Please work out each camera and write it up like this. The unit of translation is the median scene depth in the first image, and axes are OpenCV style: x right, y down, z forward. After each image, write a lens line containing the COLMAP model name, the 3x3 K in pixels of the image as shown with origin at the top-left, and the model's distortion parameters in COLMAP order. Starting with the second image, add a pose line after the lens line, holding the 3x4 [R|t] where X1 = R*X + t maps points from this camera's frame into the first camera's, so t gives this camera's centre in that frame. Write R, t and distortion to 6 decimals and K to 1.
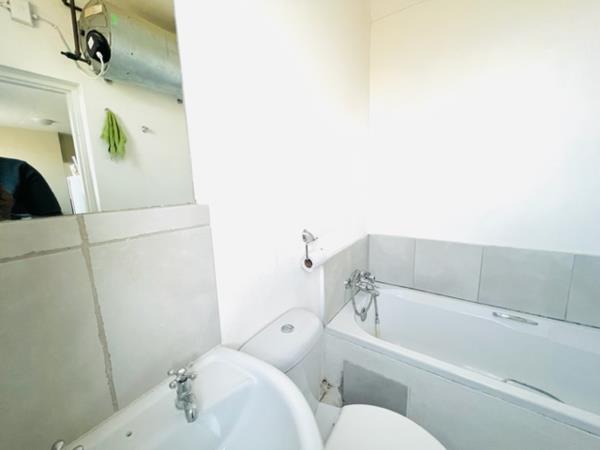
lens RADIAL K [[239.9, 0, 299.6], [0, 239.9, 222.0], [0, 0, 1]] dist [-0.001033, -0.000095]
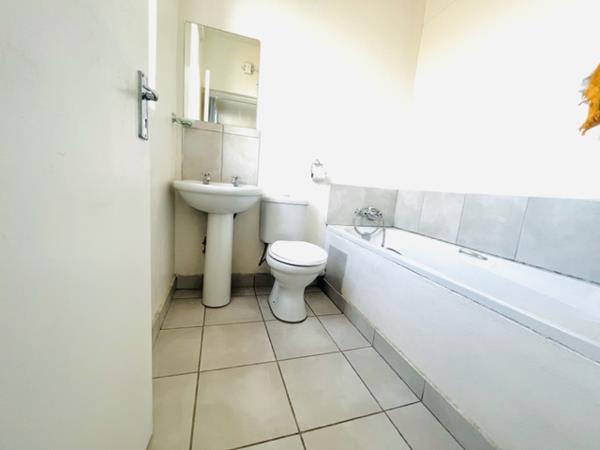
lens RADIAL K [[239.9, 0, 300.9], [0, 239.9, 225.1], [0, 0, 1]] dist [-0.001033, -0.000095]
pose [[0.783478, 0.190513, -0.591496, 0.922324], [-0.204747, 0.977837, 0.043747, 0.389137], [0.586721, 0.086832, 0.805120, -0.436171]]
